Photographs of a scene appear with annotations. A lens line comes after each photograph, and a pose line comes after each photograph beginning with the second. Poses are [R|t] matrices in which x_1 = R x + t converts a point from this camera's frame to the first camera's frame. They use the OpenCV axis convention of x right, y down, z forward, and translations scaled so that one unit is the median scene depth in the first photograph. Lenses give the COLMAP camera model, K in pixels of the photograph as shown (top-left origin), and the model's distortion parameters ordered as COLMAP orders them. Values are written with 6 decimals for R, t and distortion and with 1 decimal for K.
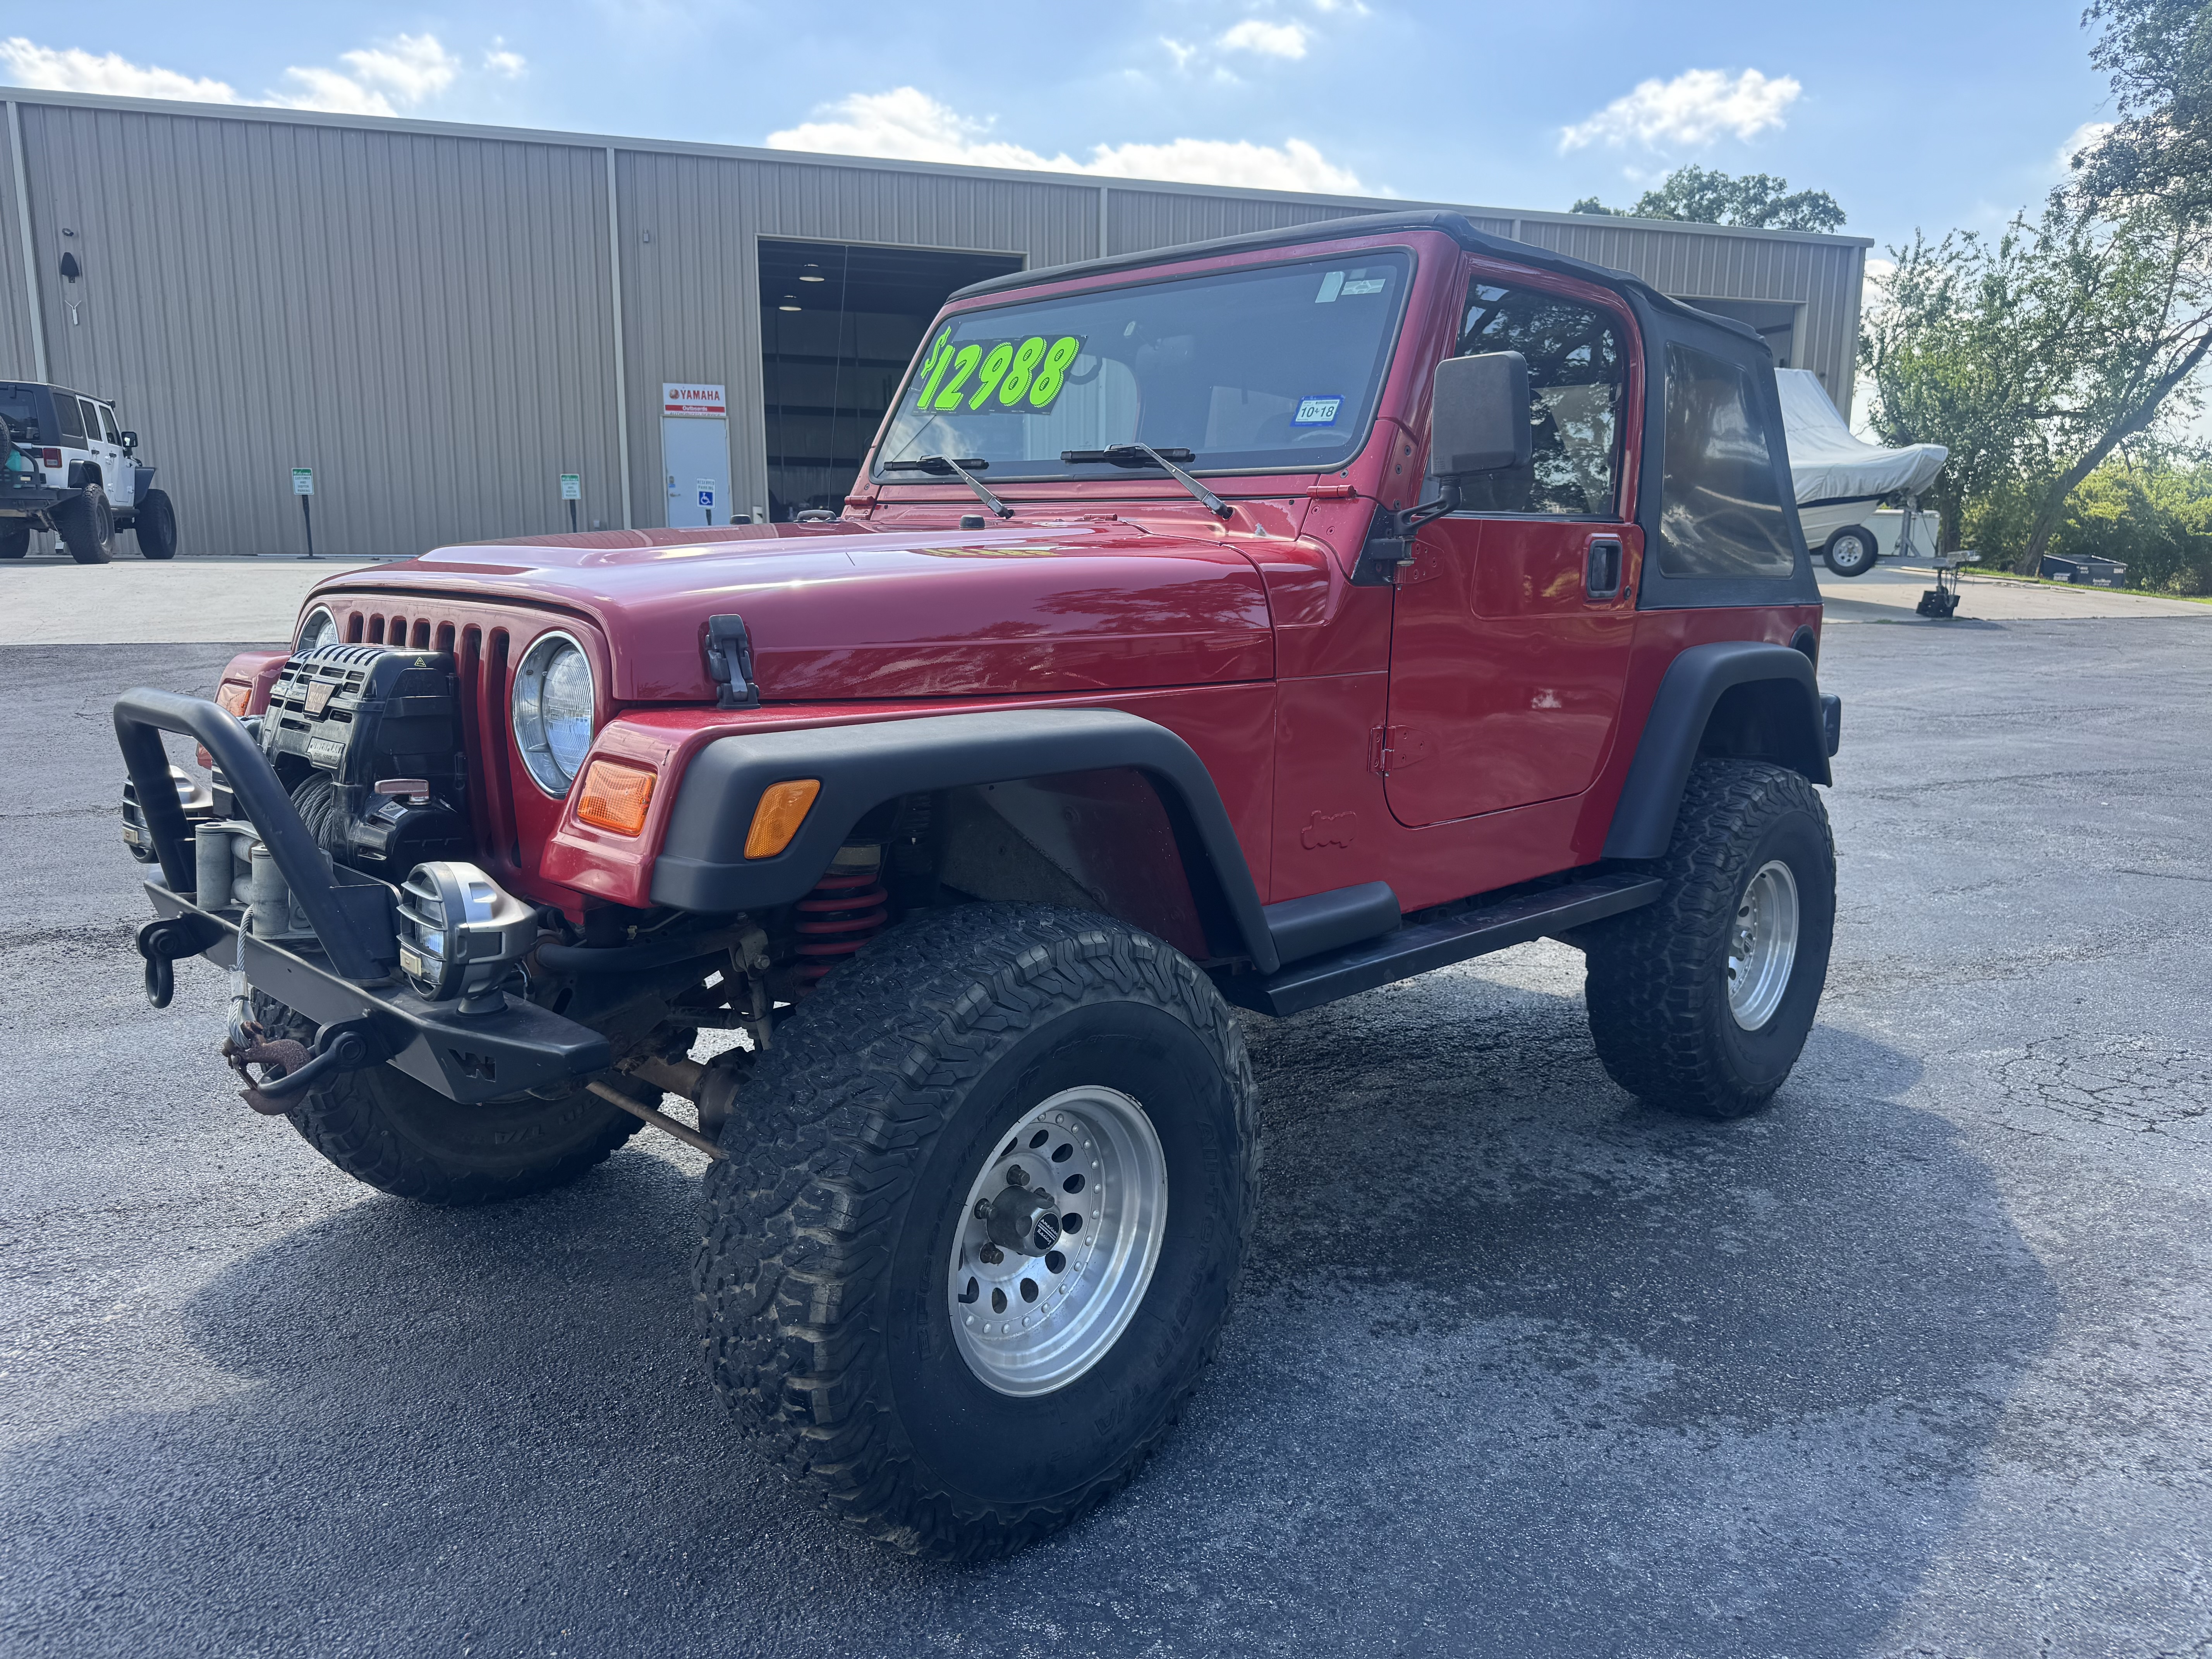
lens RADIAL K [[1554.7, 0, 1103.7], [0, 1554.7, 822.4], [0, 0, 1]] dist [0.004558, -0.009304]
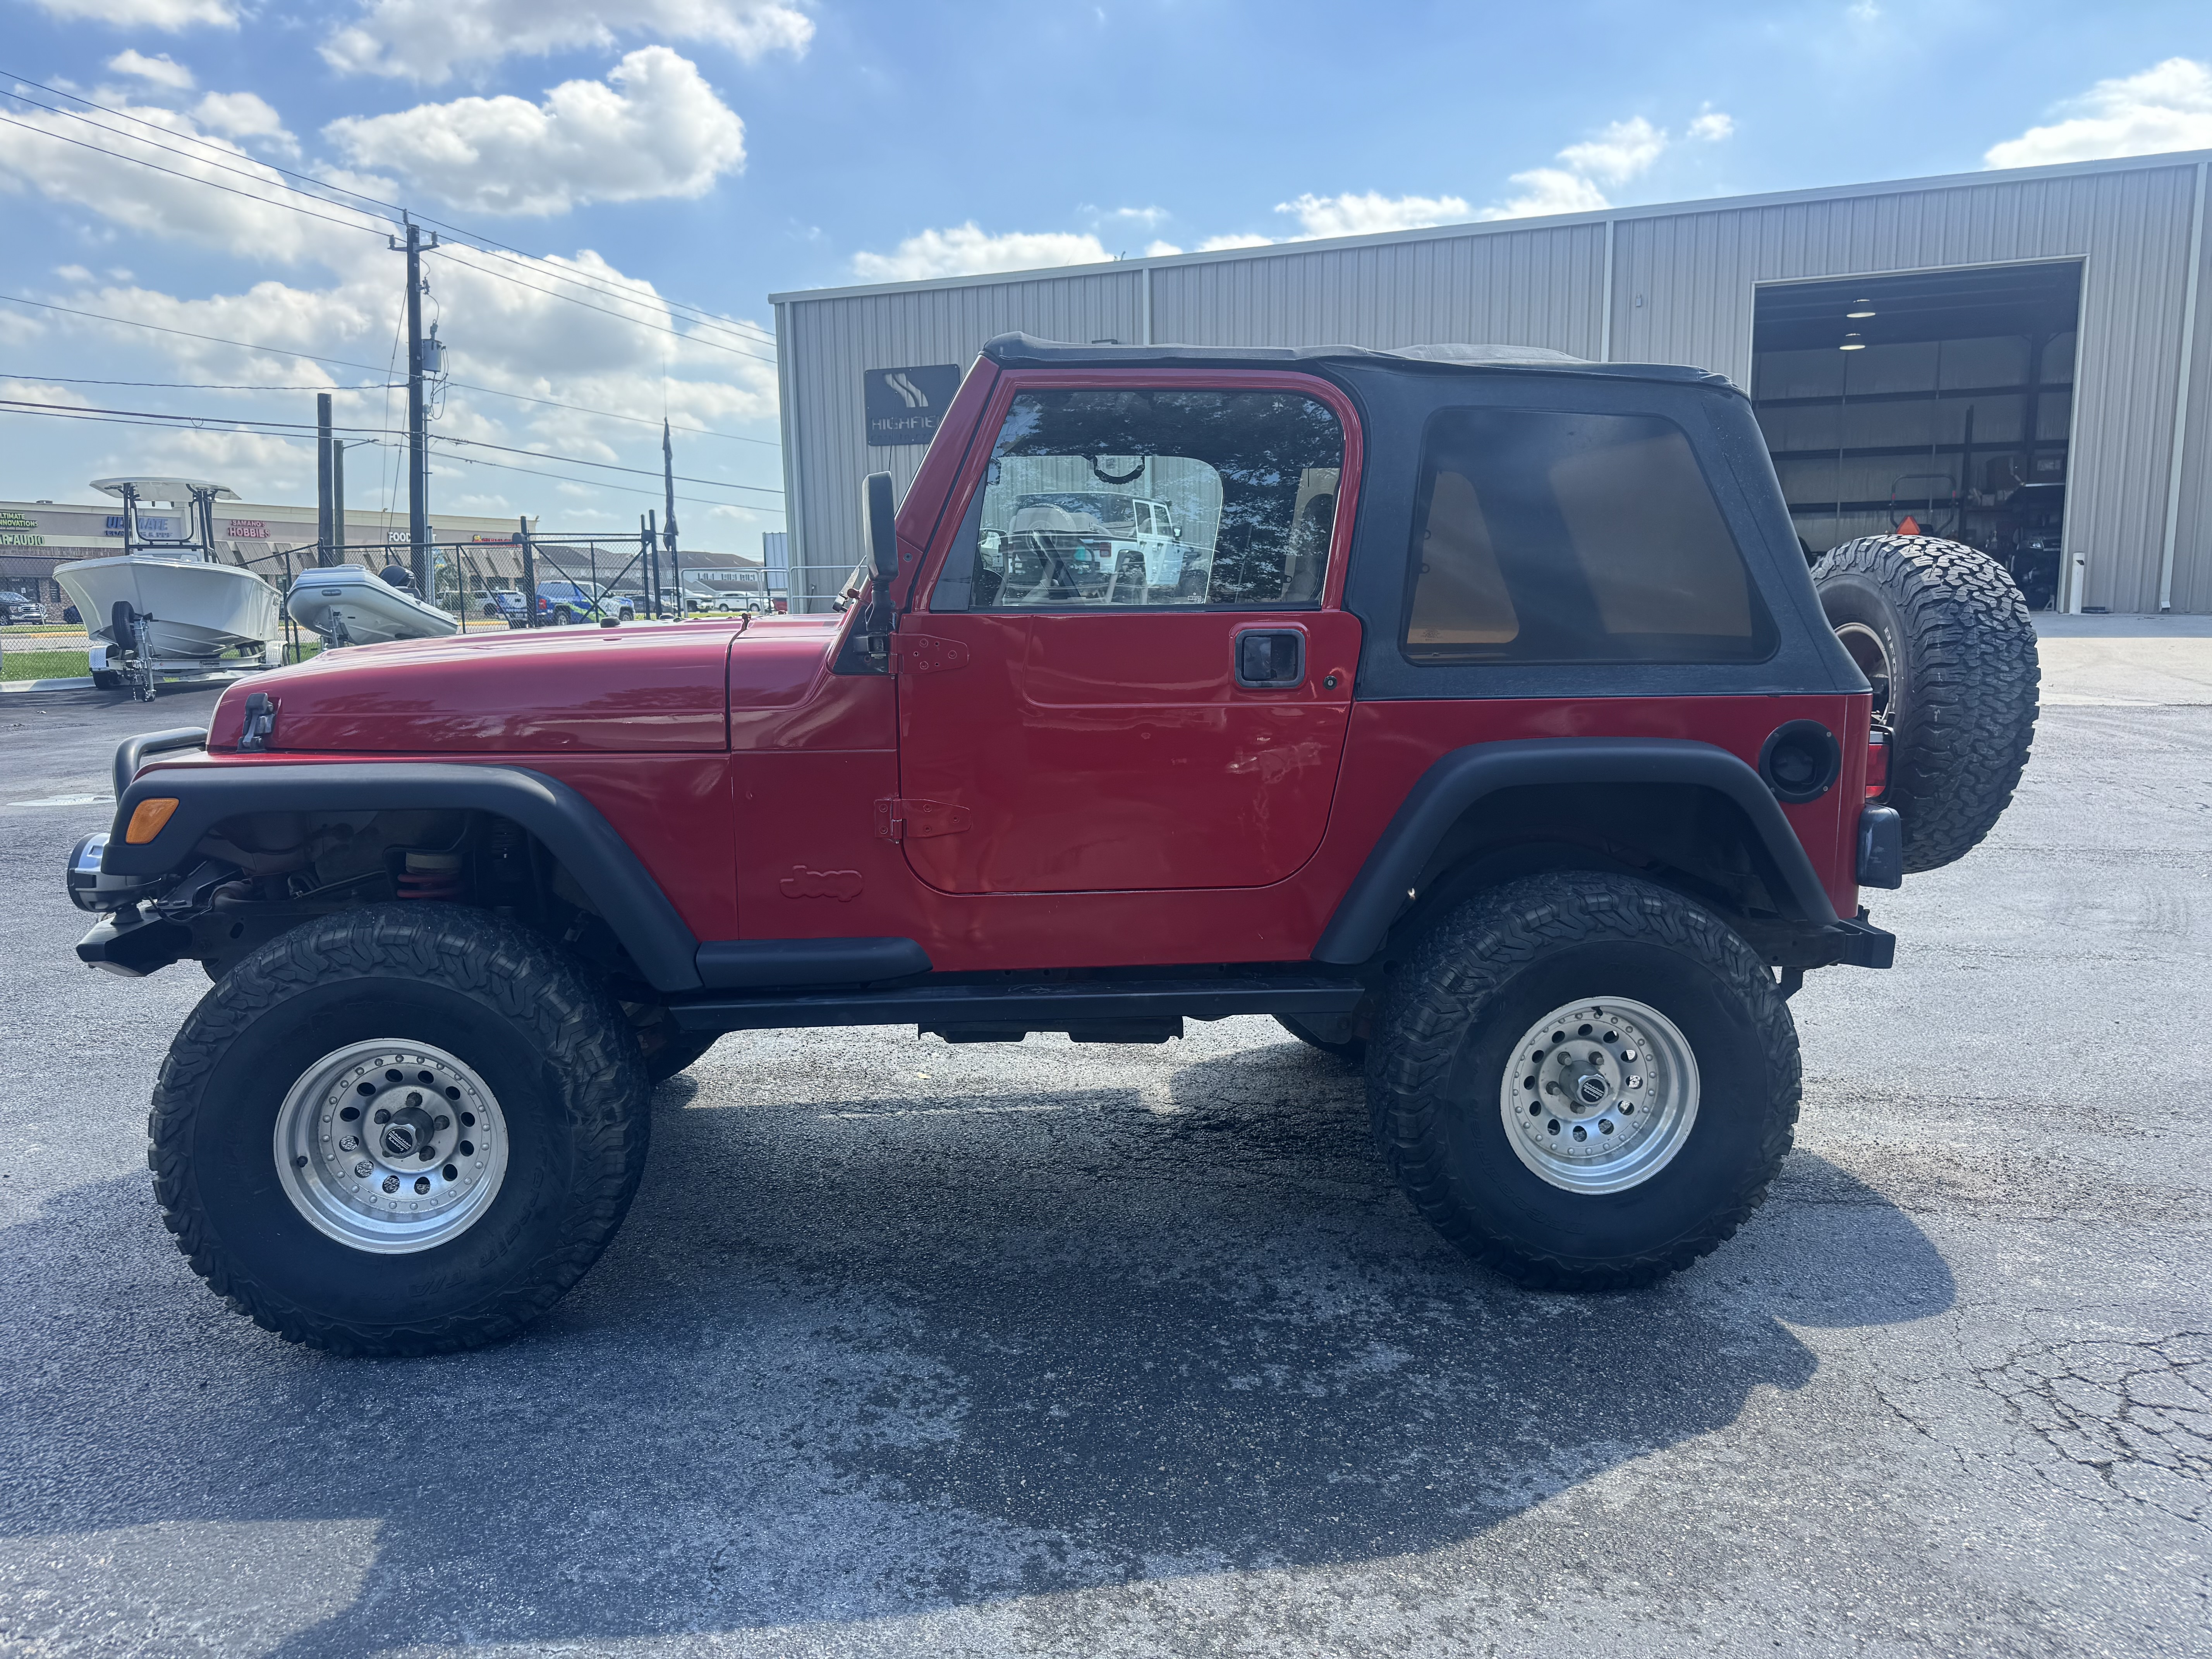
lens RADIAL K [[1538.2, 0, 1137.9], [0, 1538.2, 842.1], [0, 0, 1]] dist [0.038448, -0.033014]
pose [[0.774805, 0.078197, -0.627346, 0.851896], [-0.092399, 0.995672, 0.009990, -0.049304], [0.625412, 0.050226, 0.778677, 0.209526]]
